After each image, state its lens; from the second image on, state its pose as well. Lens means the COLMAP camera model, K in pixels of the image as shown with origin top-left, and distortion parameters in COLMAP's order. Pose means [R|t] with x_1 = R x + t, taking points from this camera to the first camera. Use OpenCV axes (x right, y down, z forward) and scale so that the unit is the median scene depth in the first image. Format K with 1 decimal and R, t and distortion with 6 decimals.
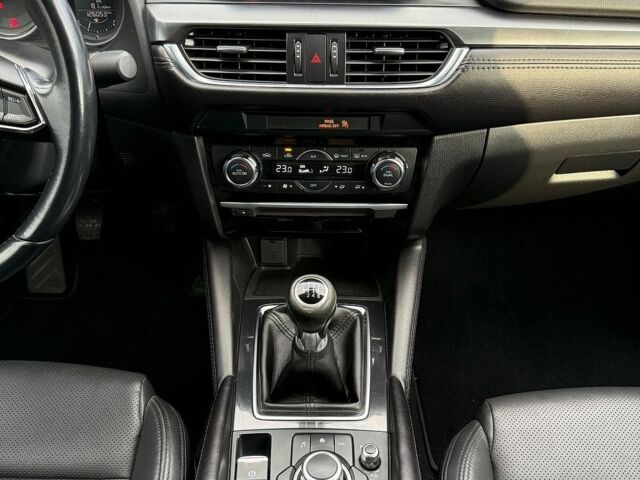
lens RADIAL K [[572.0, 0, 320.0], [0, 572.0, 240.0], [0, 0, 1]] dist [0.046008, -0.011231]
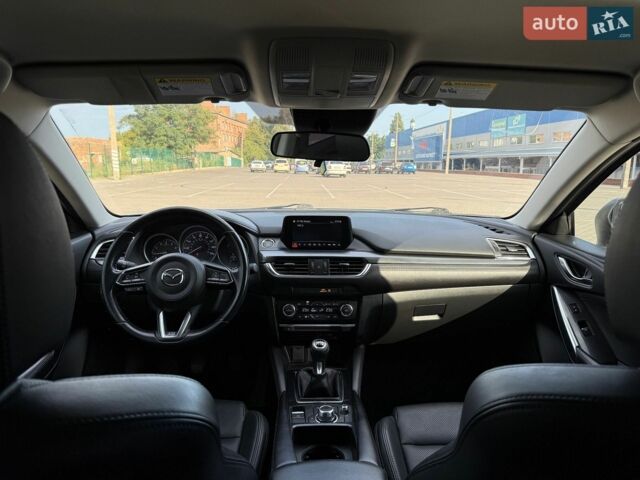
lens RADIAL K [[445.6, 0, 320.0], [0, 445.6, 240.0], [0, 0, 1]] dist [0.001902, 0.001325]
pose [[0.998575, -0.000648, 0.053369, -0.105851], [0.026468, 0.874327, -0.484615, 0.571712], [-0.046348, 0.485337, 0.873098, -0.891474]]
